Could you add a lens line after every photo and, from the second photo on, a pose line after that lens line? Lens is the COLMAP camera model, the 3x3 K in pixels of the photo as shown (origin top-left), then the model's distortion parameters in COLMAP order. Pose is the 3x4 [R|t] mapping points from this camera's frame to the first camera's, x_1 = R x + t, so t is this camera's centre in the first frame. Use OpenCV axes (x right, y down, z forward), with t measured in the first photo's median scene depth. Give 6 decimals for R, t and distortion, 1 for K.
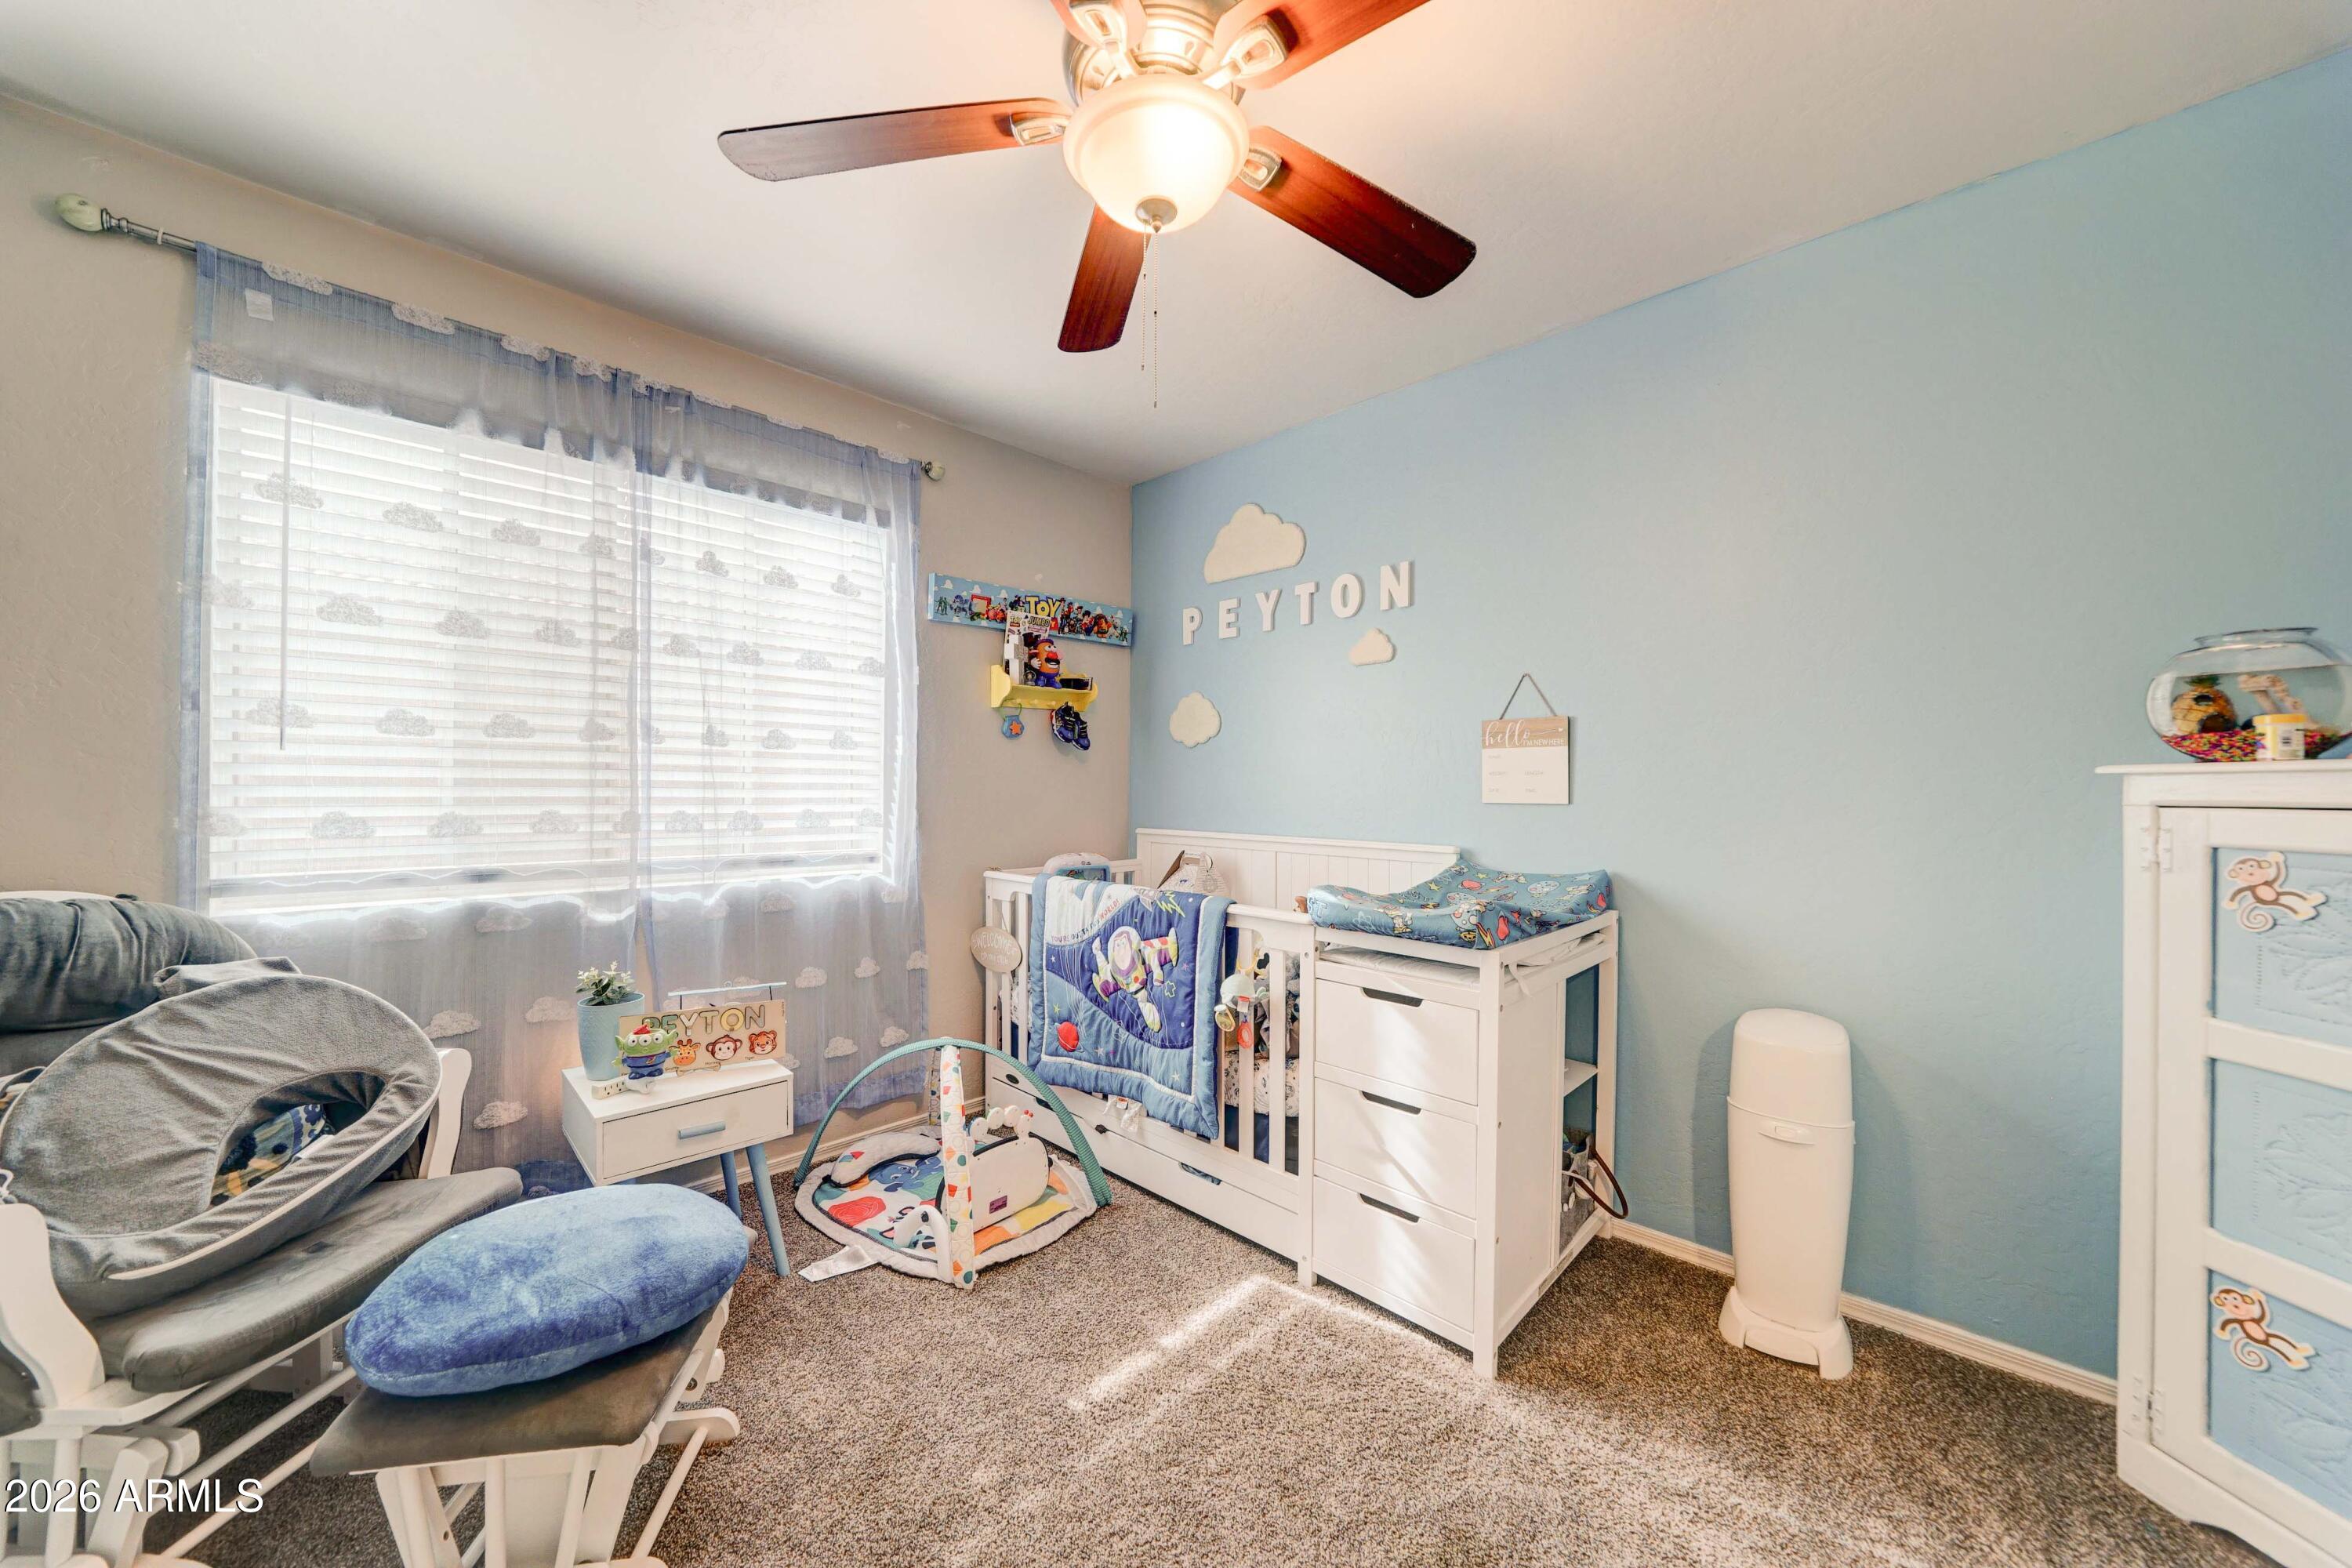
lens RADIAL K [[851.0, 0, 1176.0], [0, 851.0, 784.0], [0, 0, 1]] dist [-0.007387, -0.000001]
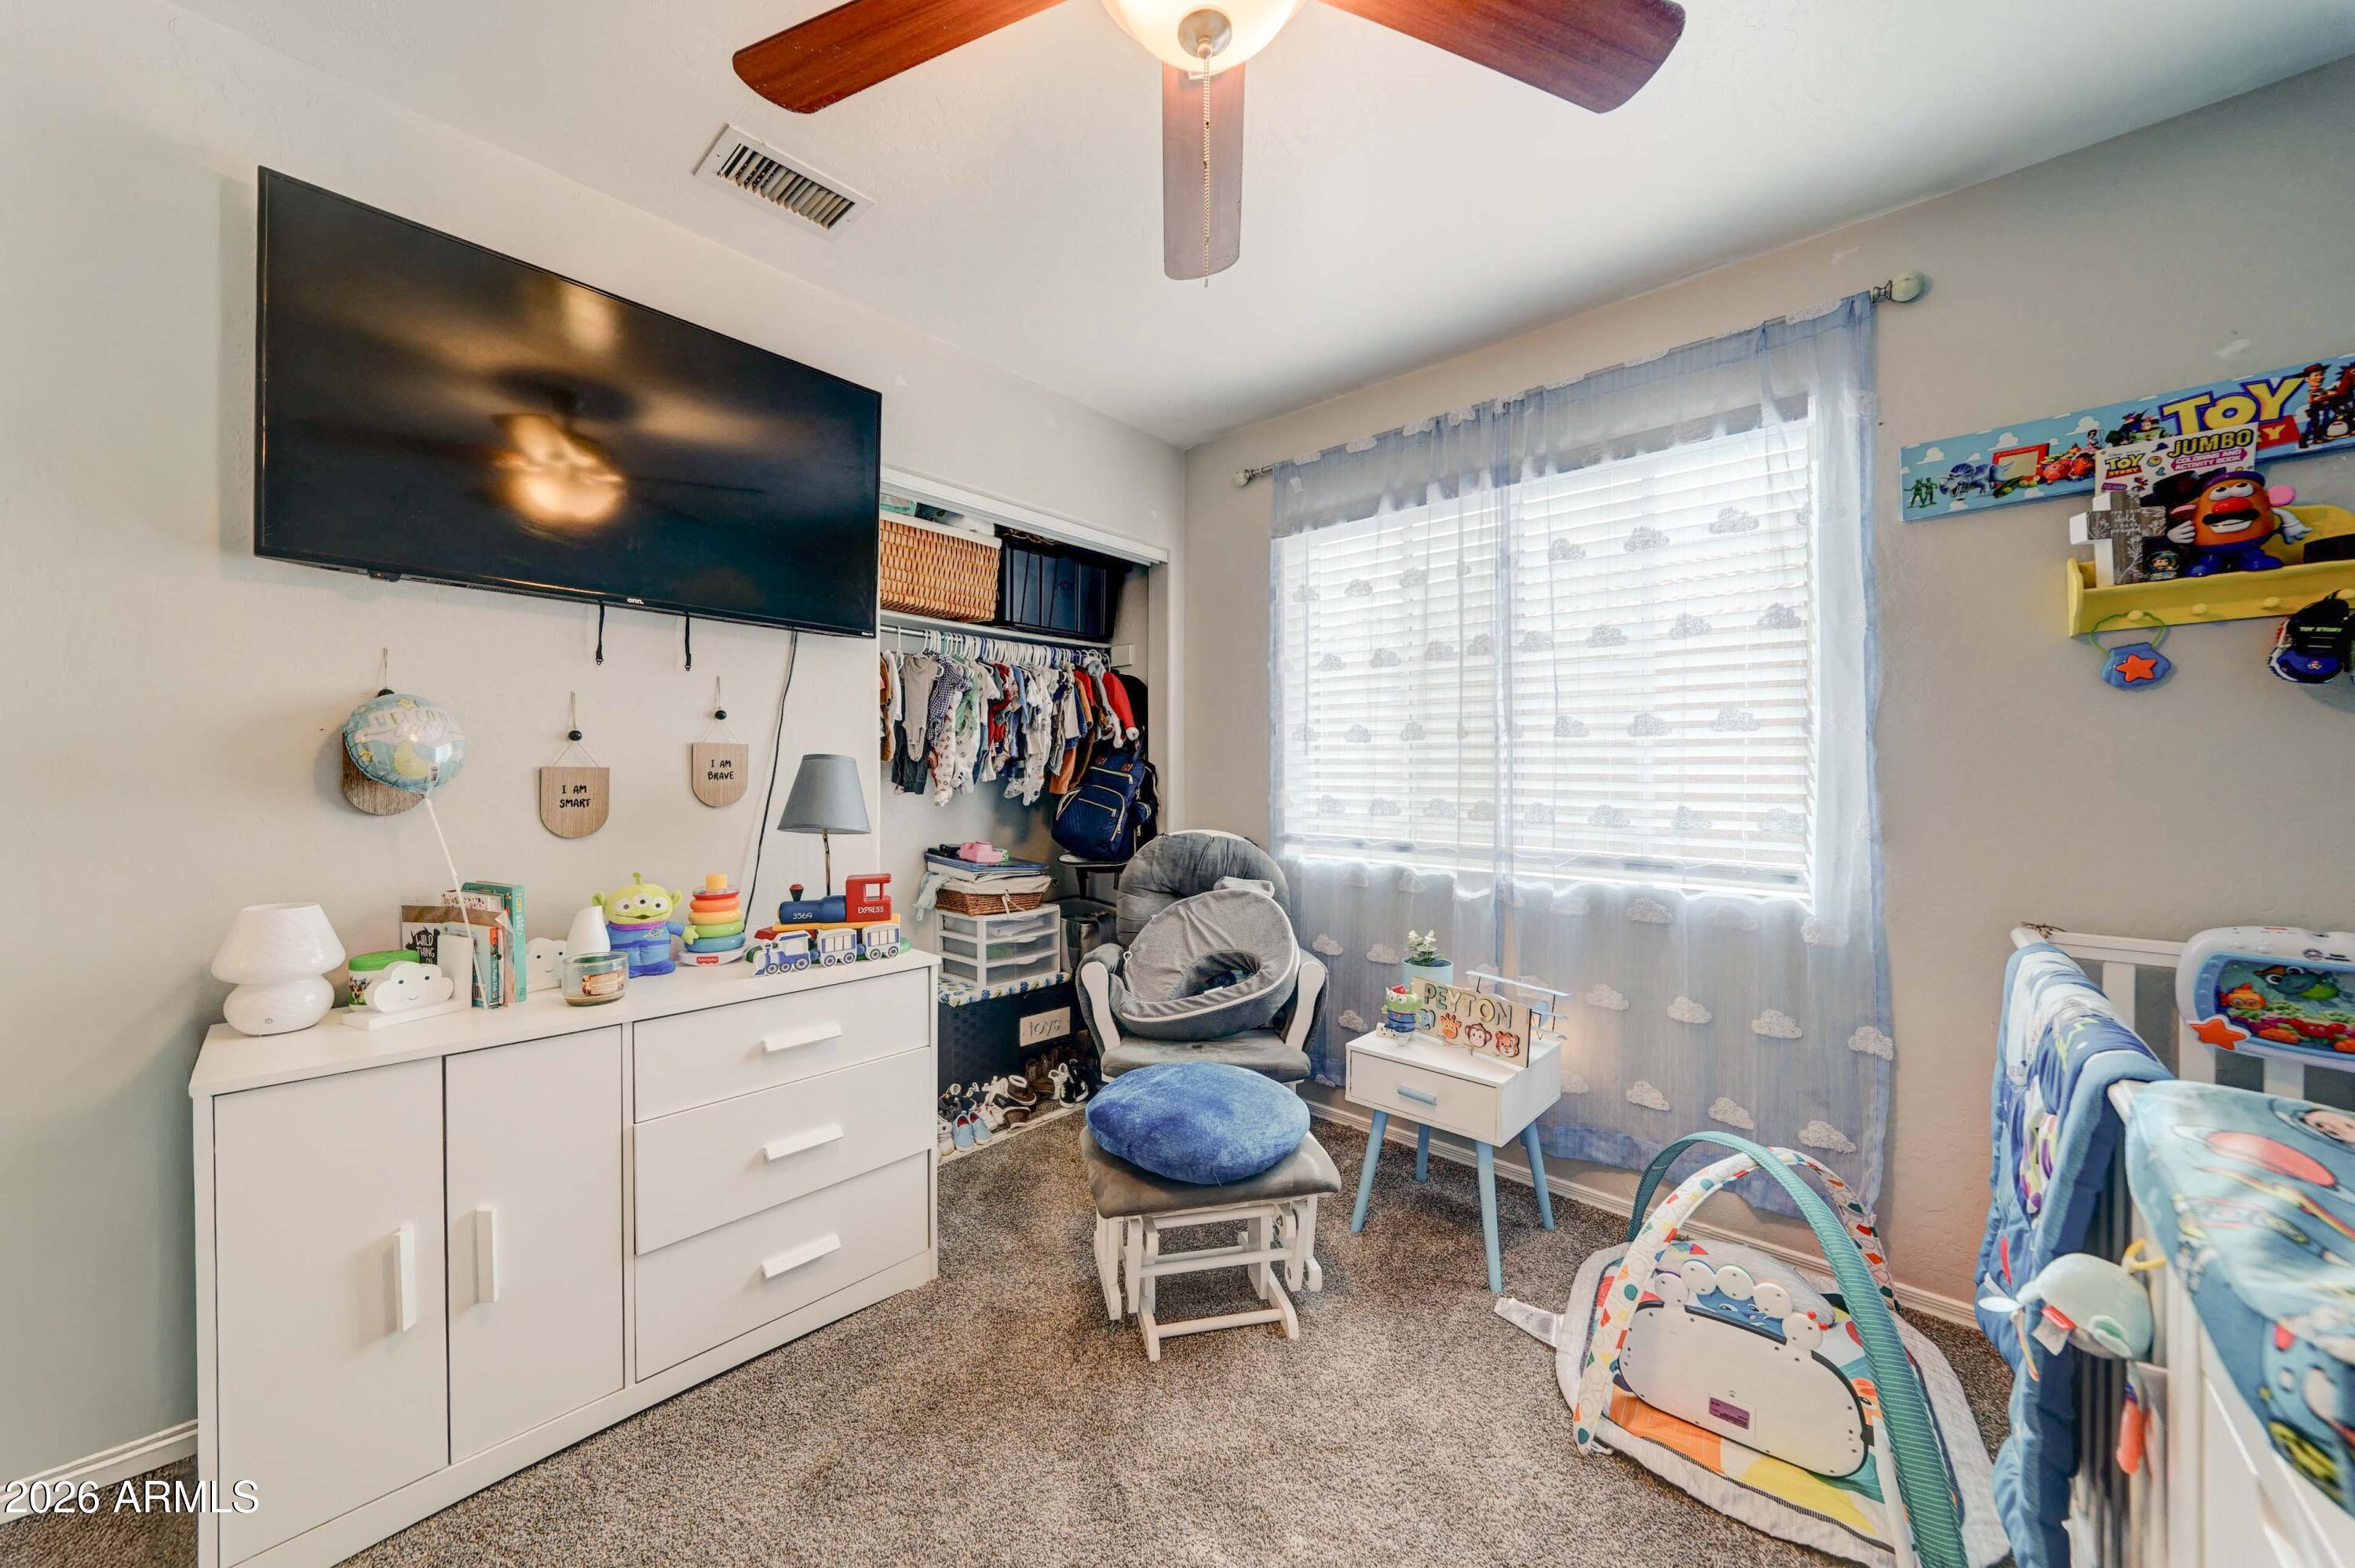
lens RADIAL K [[841.4, 0, 1177.5], [0, 841.4, 784.0], [0, 0, 1]] dist [-0.000280, 0.000090]
pose [[0.043357, 0.005596, -0.999044, 0.404541], [-0.000183, 0.999984, 0.005594, 0.003479], [0.999060, -0.000059, 0.043358, 0.522514]]
